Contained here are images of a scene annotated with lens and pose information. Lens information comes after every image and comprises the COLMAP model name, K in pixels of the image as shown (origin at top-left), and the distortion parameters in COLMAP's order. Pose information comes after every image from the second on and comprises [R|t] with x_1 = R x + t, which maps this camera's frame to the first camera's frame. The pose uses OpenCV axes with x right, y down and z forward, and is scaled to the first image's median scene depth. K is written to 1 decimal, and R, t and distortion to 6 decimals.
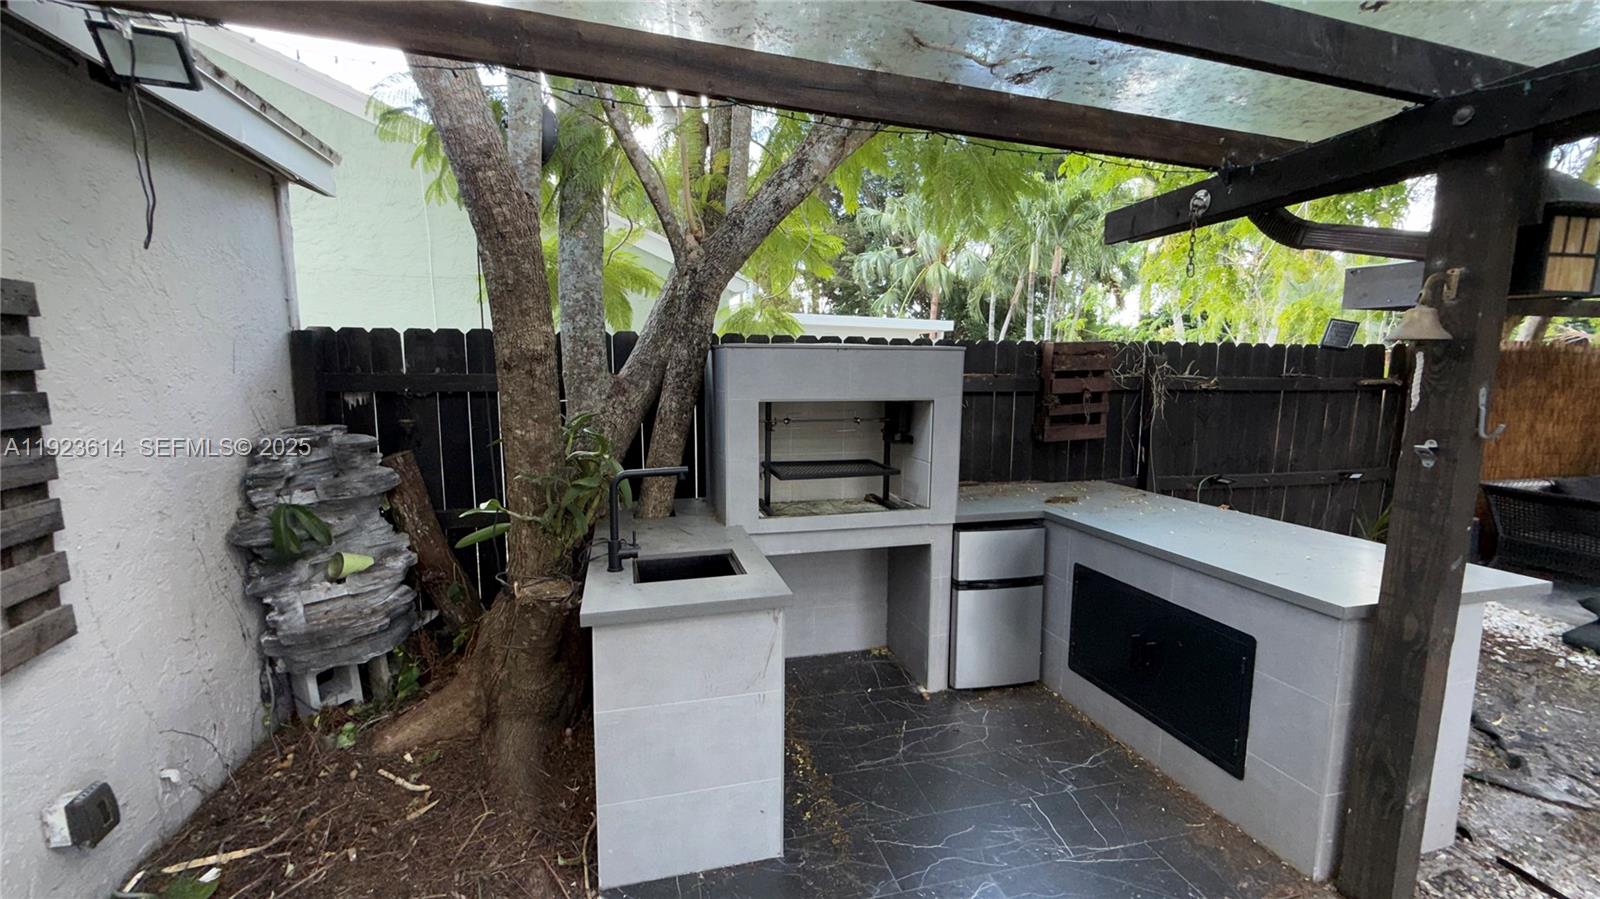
lens RADIAL K [[636.8, 0, 801.0], [0, 636.8, 445.2], [0, 0, 1]] dist [0.001660, 0.000588]
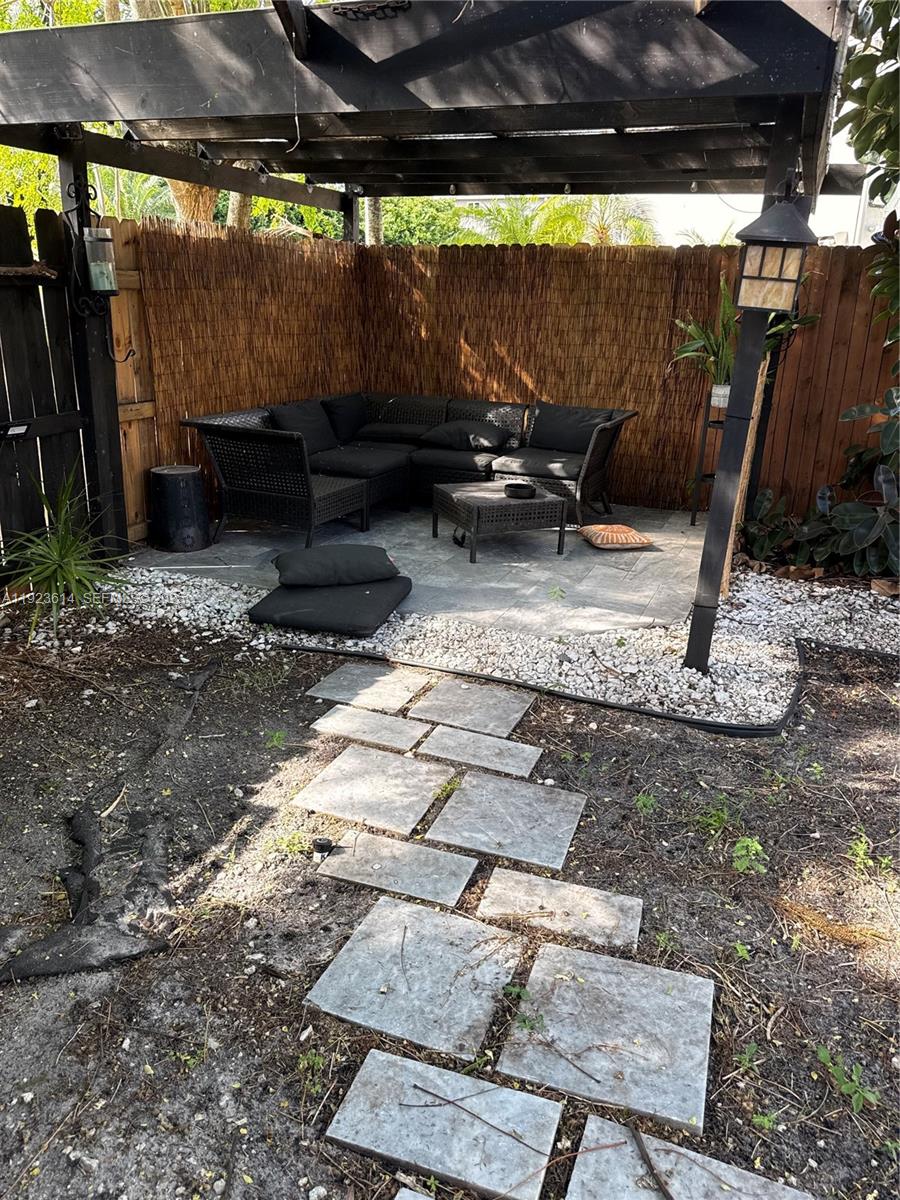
lens RADIAL K [[901.8, 0, 450.1], [0, 901.8, 601.3], [0, 0, 1]] dist [-0.002241, 0.000173]
pose [[0.580900, -0.256365, 0.772549, 0.475759], [0.088249, 0.963348, 0.253324, 0.028343], [-0.809177, -0.078979, 0.582233, 0.163155]]
